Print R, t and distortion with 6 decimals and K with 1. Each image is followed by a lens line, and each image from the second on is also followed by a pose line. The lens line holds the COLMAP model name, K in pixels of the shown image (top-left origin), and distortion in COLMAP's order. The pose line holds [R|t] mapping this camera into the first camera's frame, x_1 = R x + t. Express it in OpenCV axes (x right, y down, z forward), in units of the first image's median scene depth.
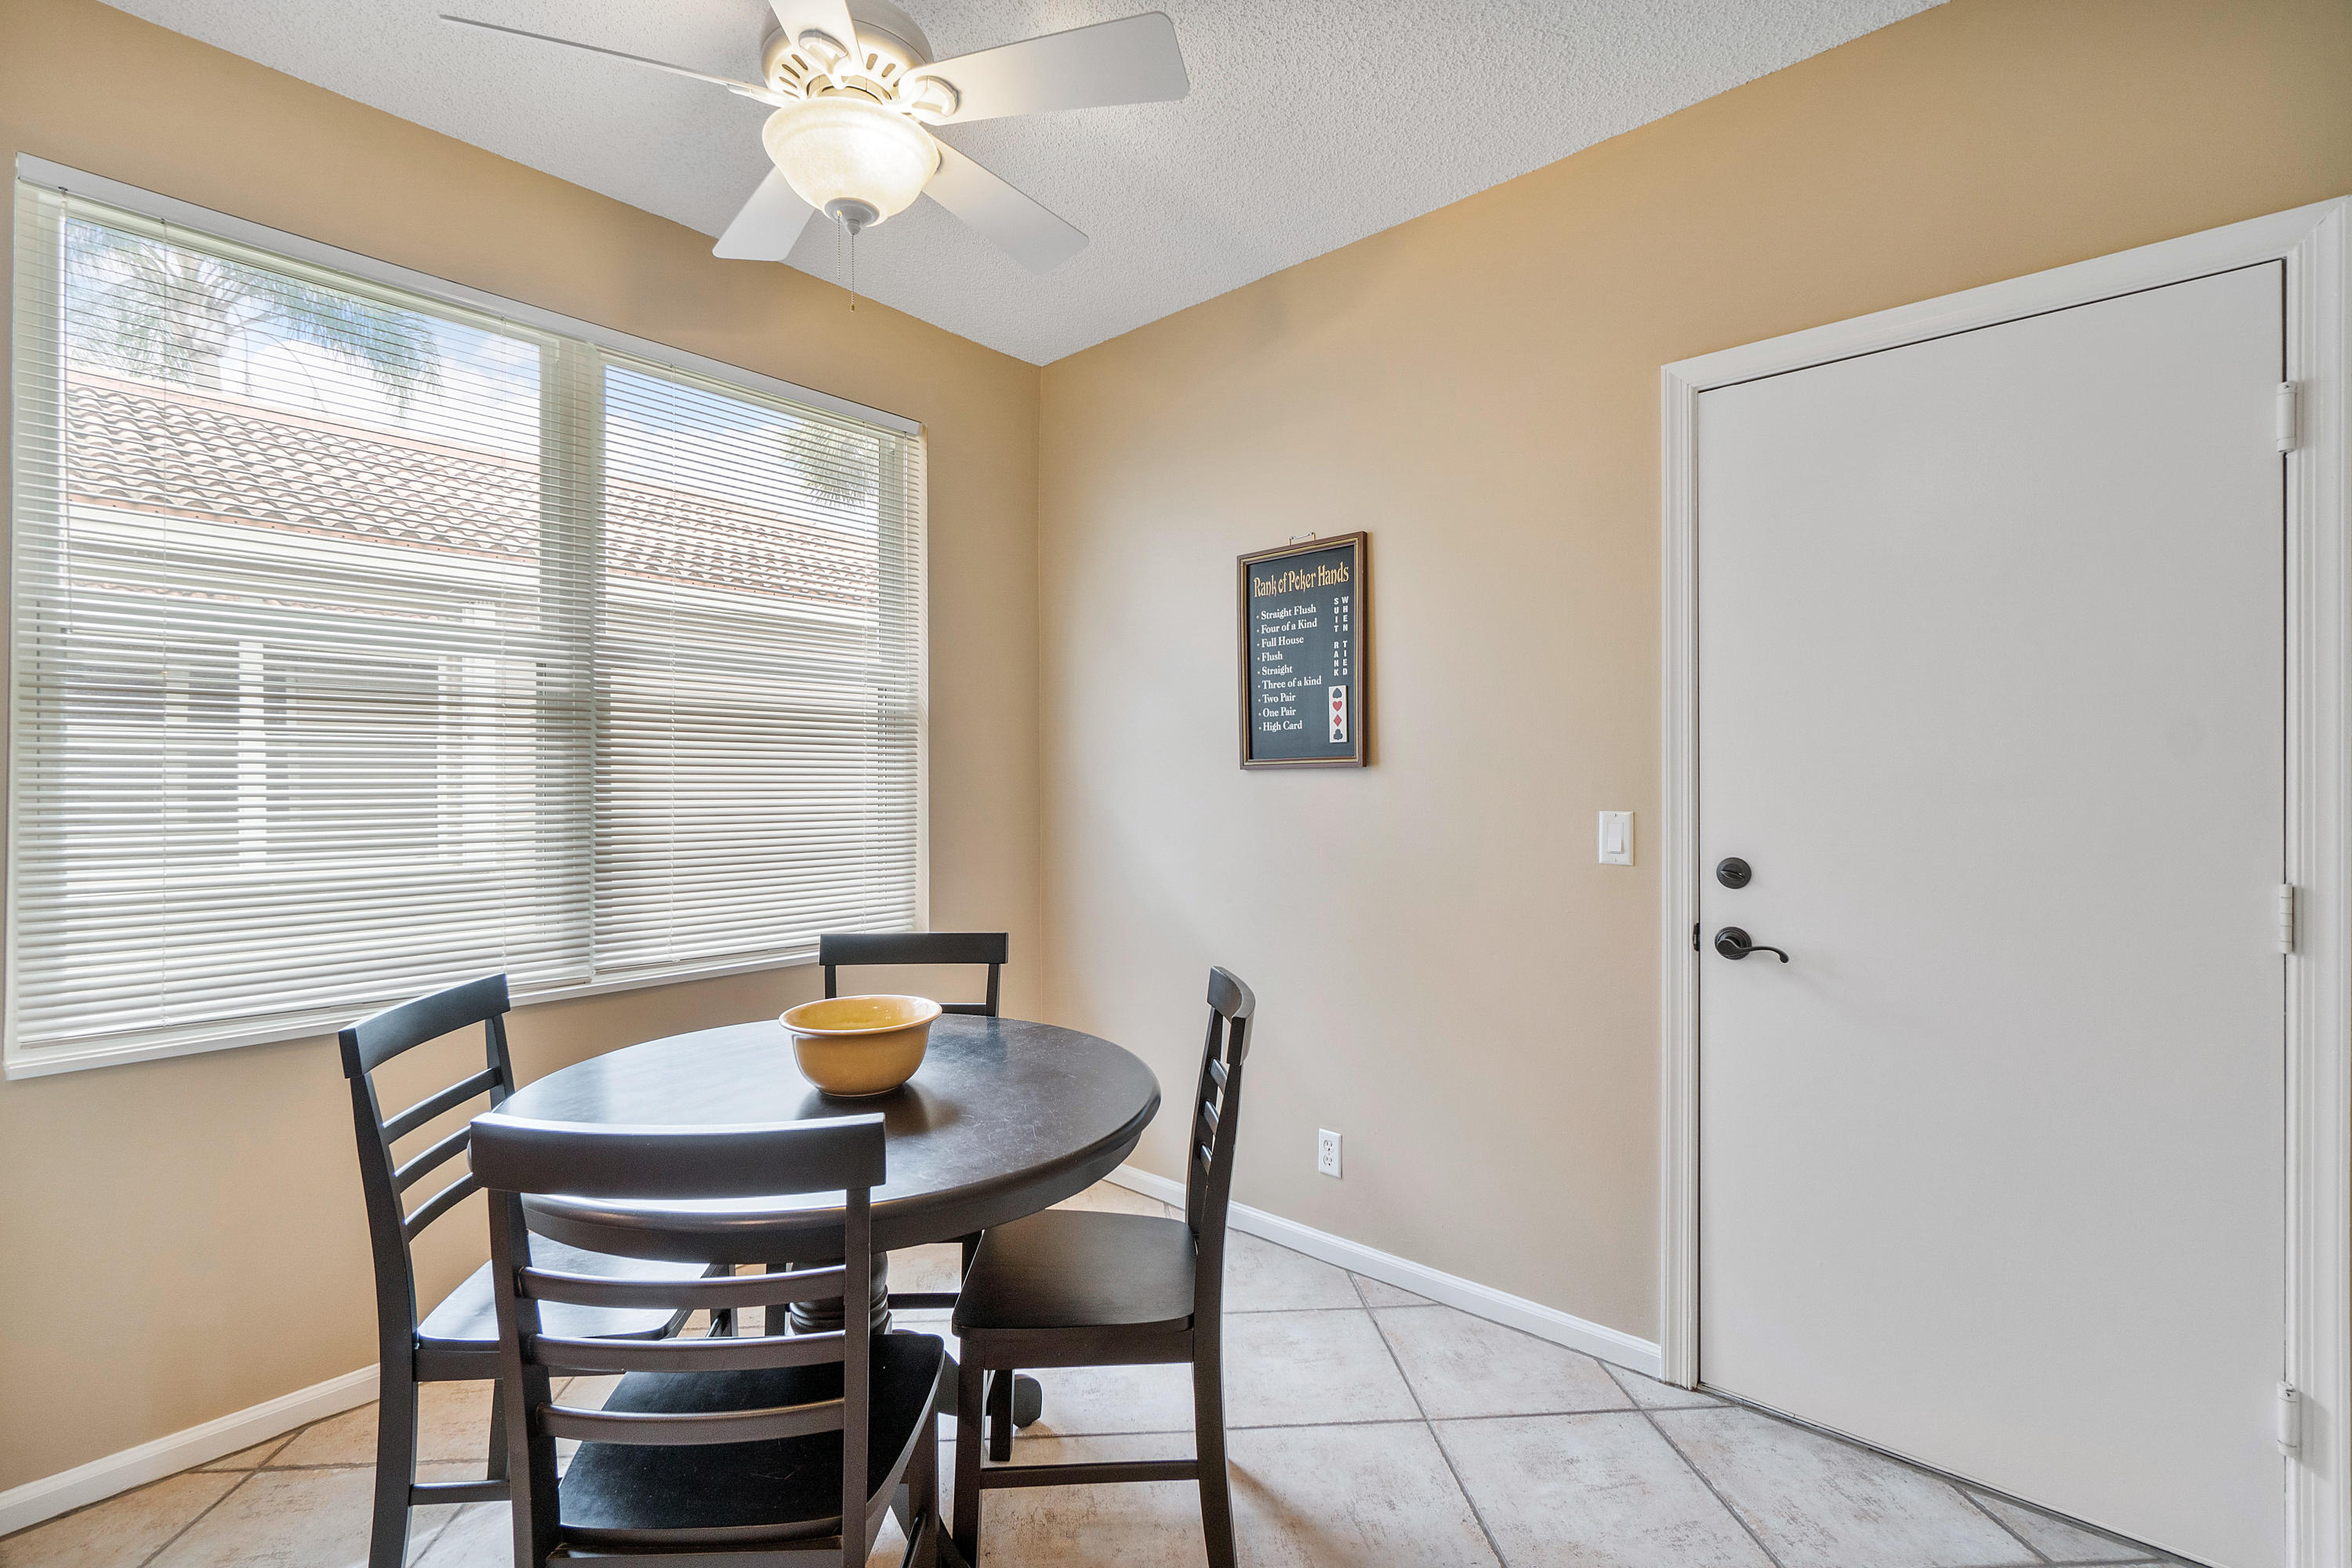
lens RADIAL K [[1023.5, 0, 1176.0], [0, 1023.5, 784.0], [0, 0, 1]] dist [0.000922, 0.000123]
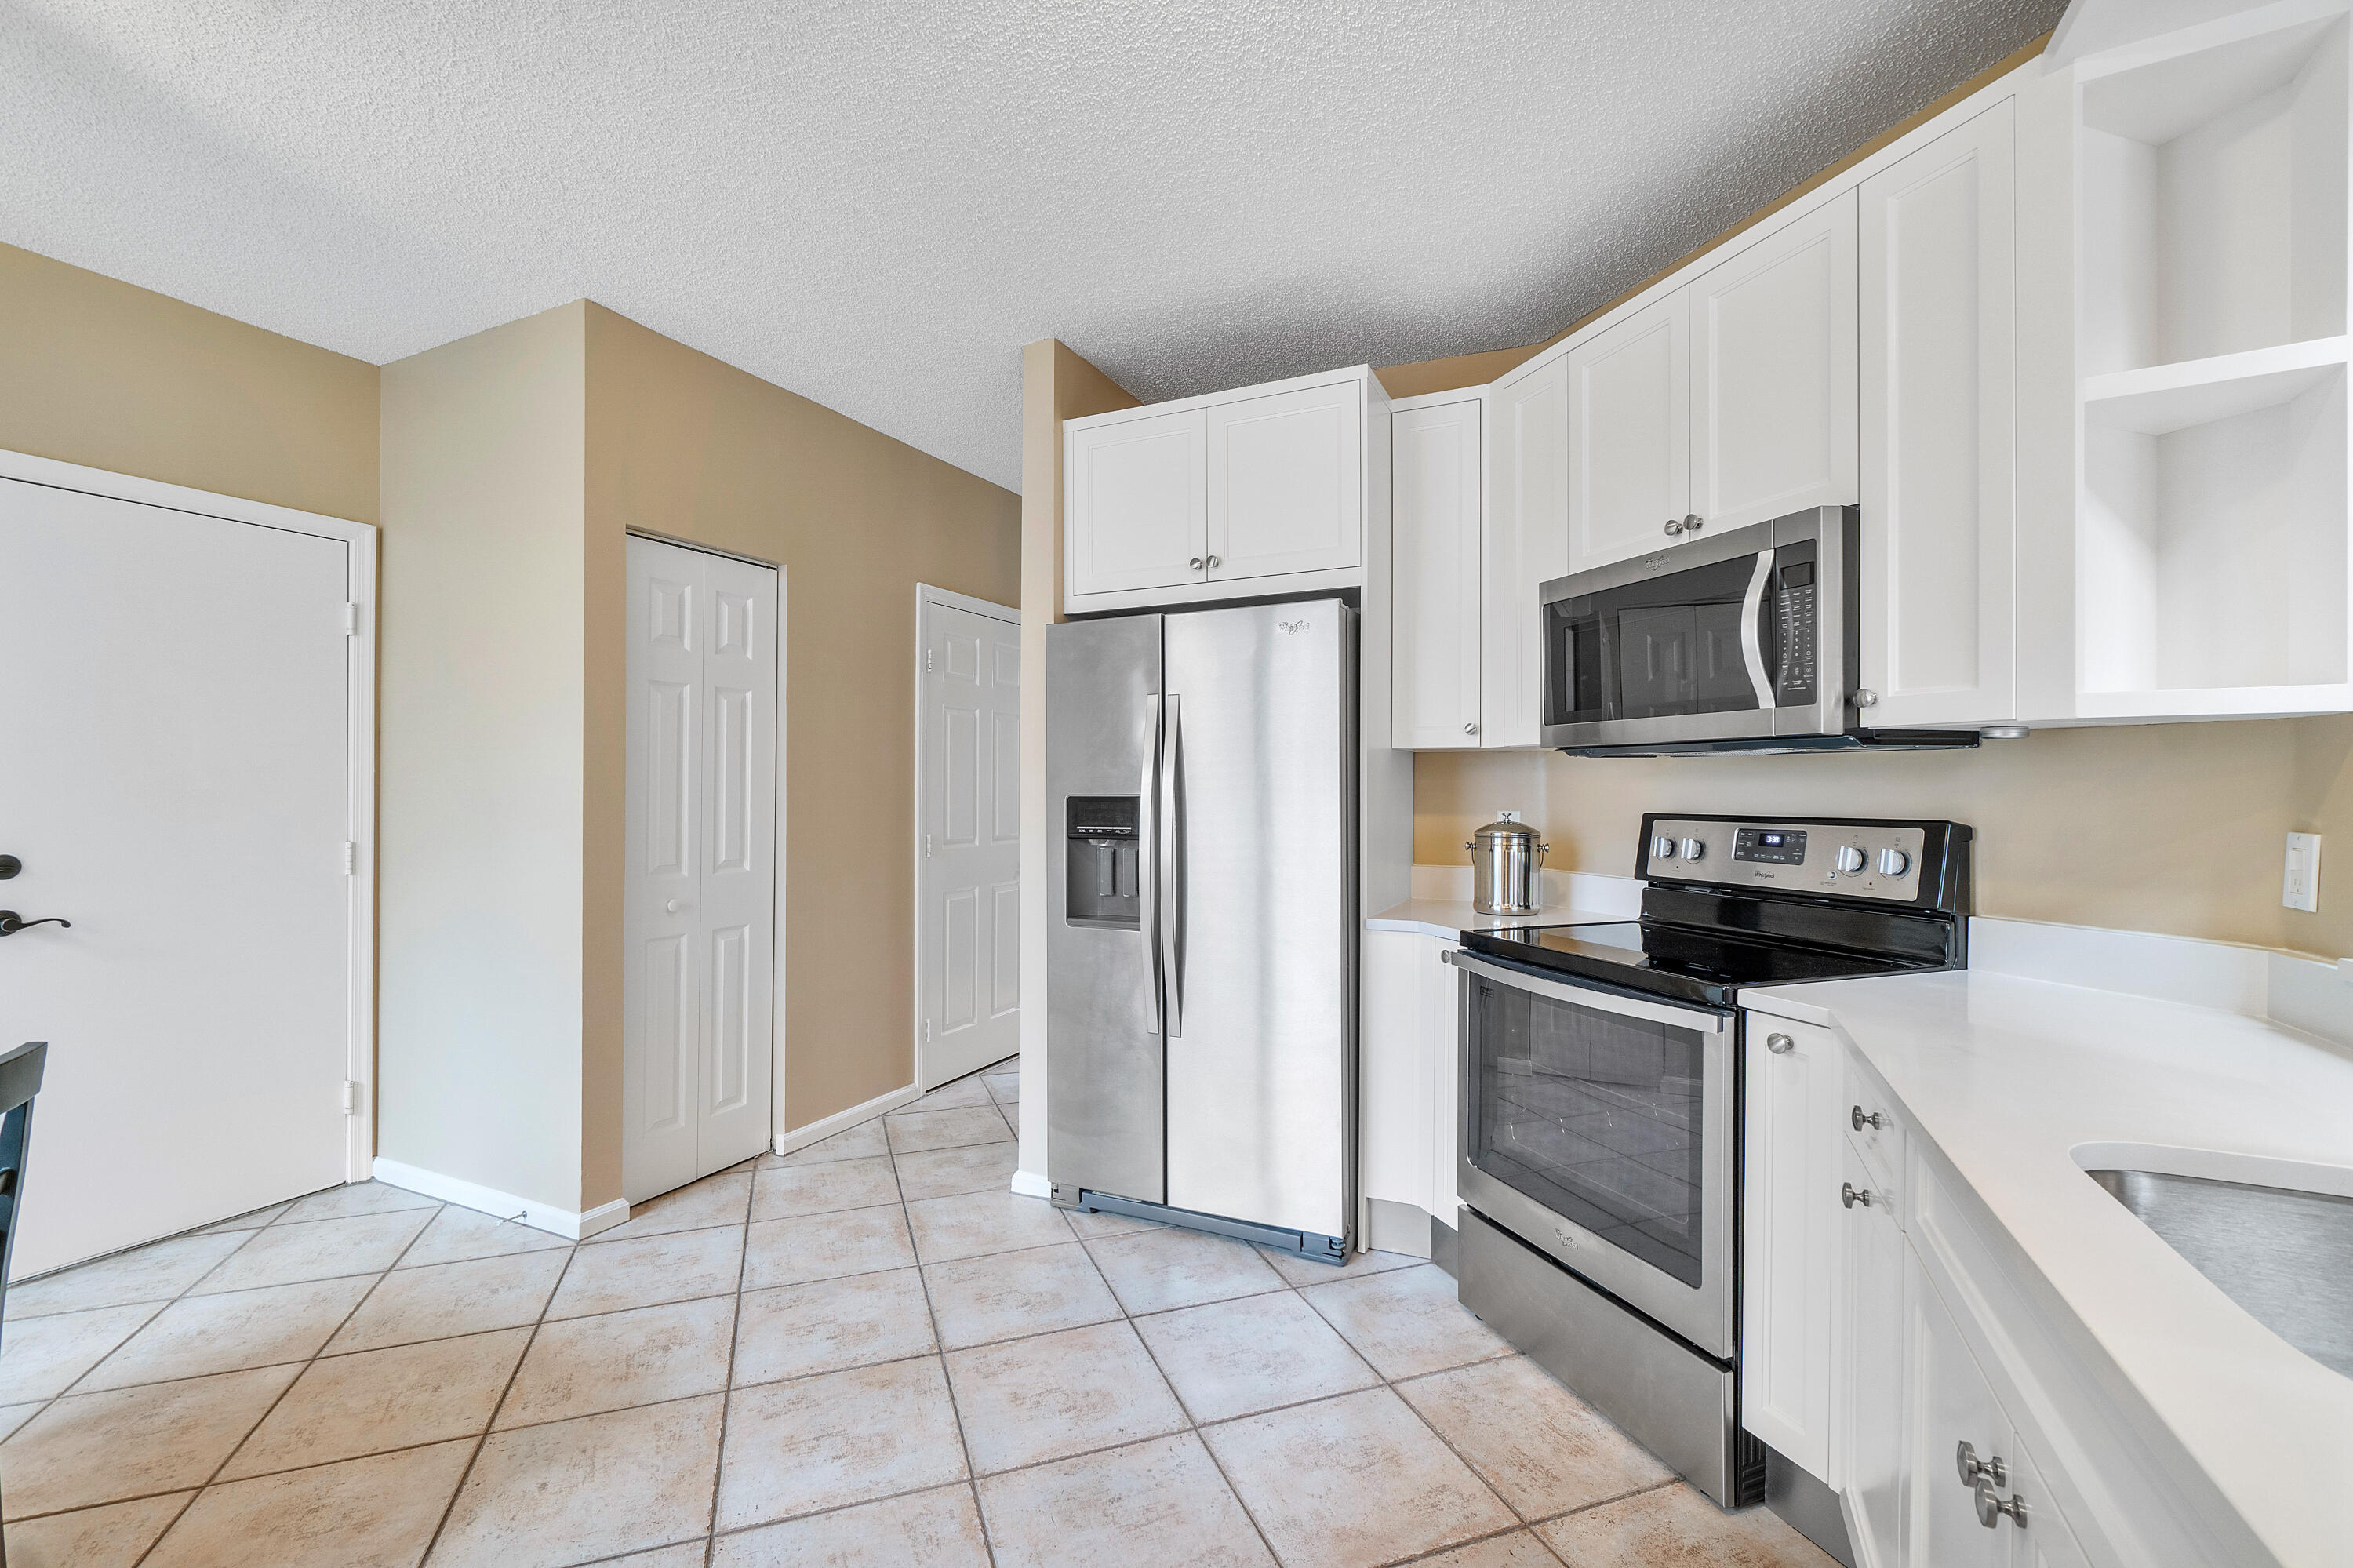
lens RADIAL K [[1023.9, 0, 1176.5], [0, 1023.9, 784.0], [0, 0, 1]] dist [0.000922, 0.000123]
pose [[-0.278197, 0.003766, 0.960517, -1.400134], [0.001436, 0.999993, -0.003505, -0.010593], [-0.960523, 0.000405, -0.278201, -0.042111]]
